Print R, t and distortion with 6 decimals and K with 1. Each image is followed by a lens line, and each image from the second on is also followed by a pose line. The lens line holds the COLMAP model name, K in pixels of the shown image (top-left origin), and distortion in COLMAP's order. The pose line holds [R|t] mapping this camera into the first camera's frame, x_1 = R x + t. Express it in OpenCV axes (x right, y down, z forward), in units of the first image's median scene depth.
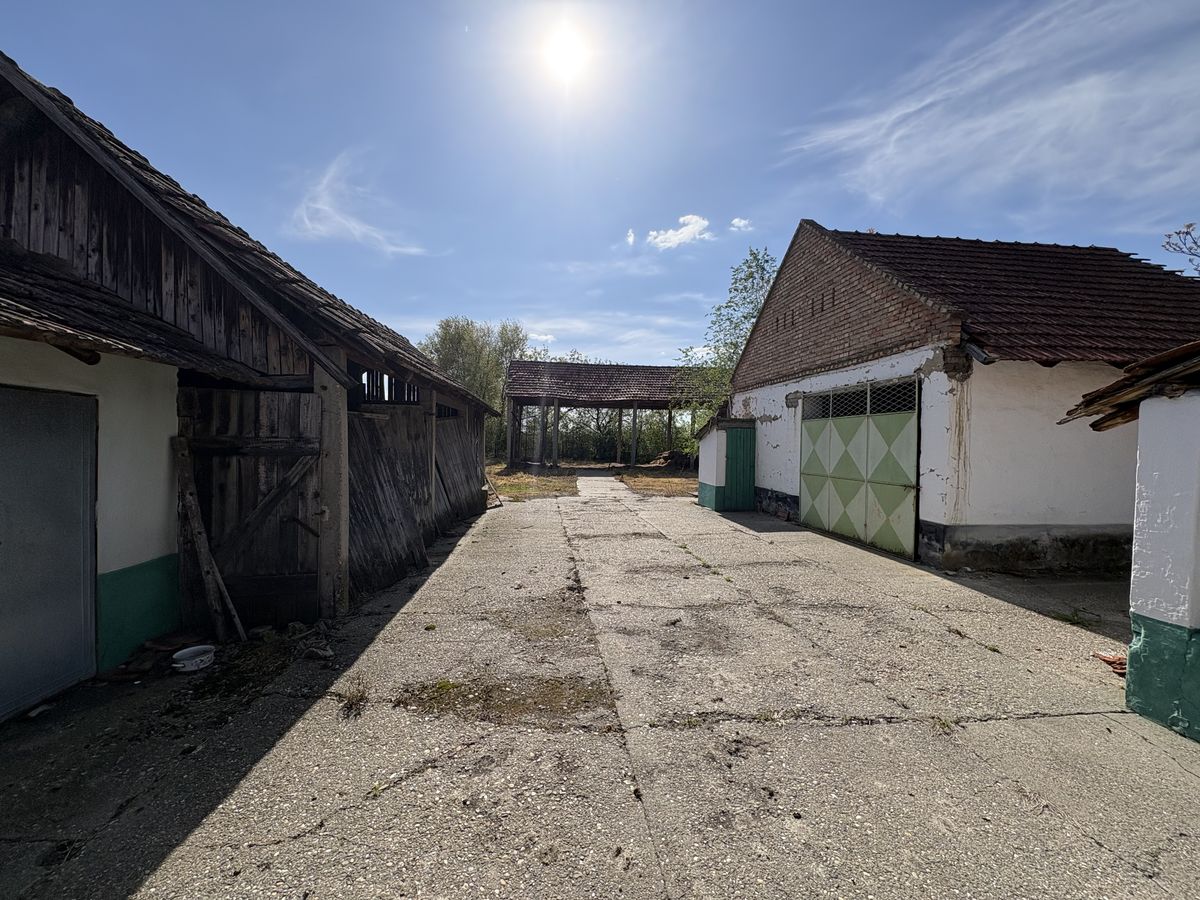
lens RADIAL K [[477.9, 0, 600.3], [0, 477.9, 452.0], [0, 0, 1]] dist [-0.000390, 0.000288]
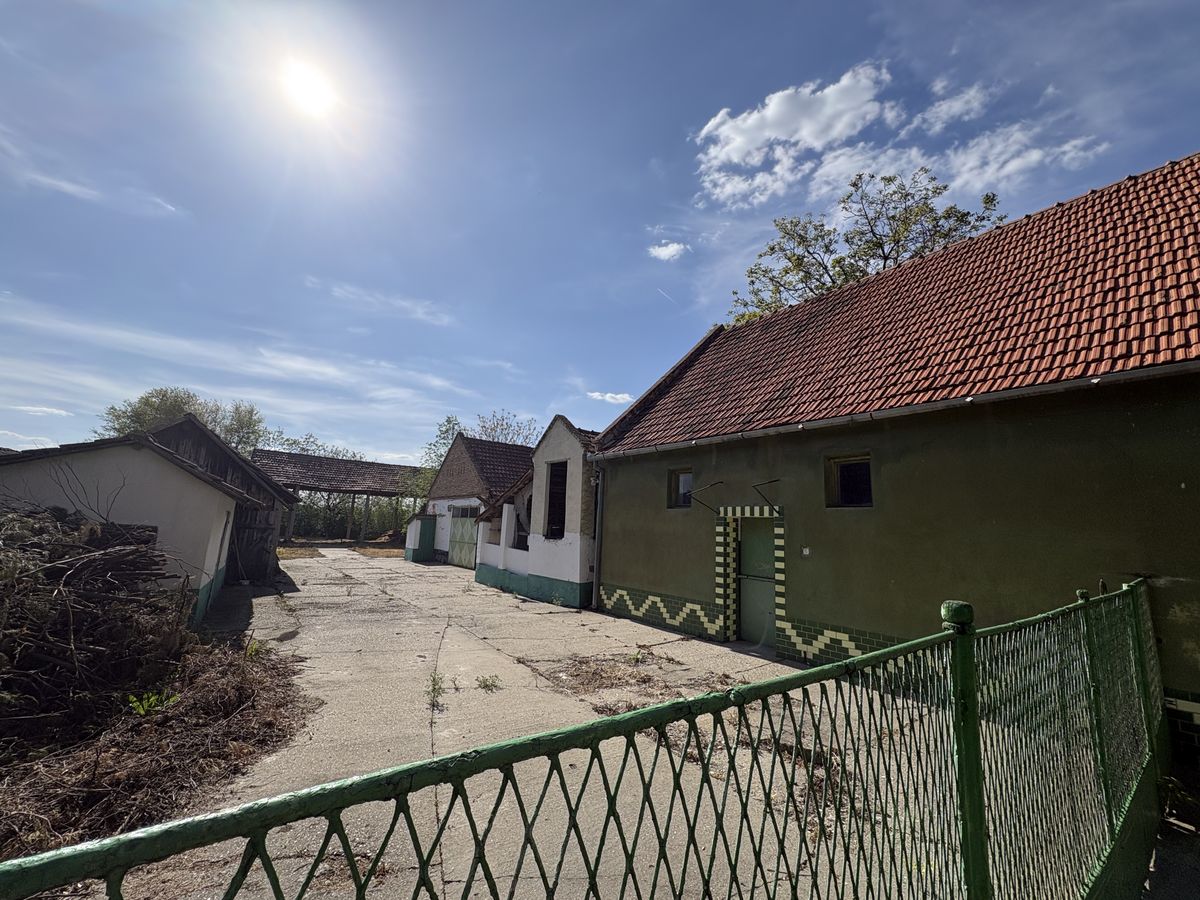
lens RADIAL K [[477.9, 0, 600.3], [0, 477.9, 452.0], [0, 0, 1]] dist [-0.000390, 0.000288]
pose [[0.859098, 0.101264, 0.501694, -0.124636], [-0.016605, 0.985230, -0.170429, 0.001920], [-0.511542, 0.138085, 0.848090, -1.119849]]
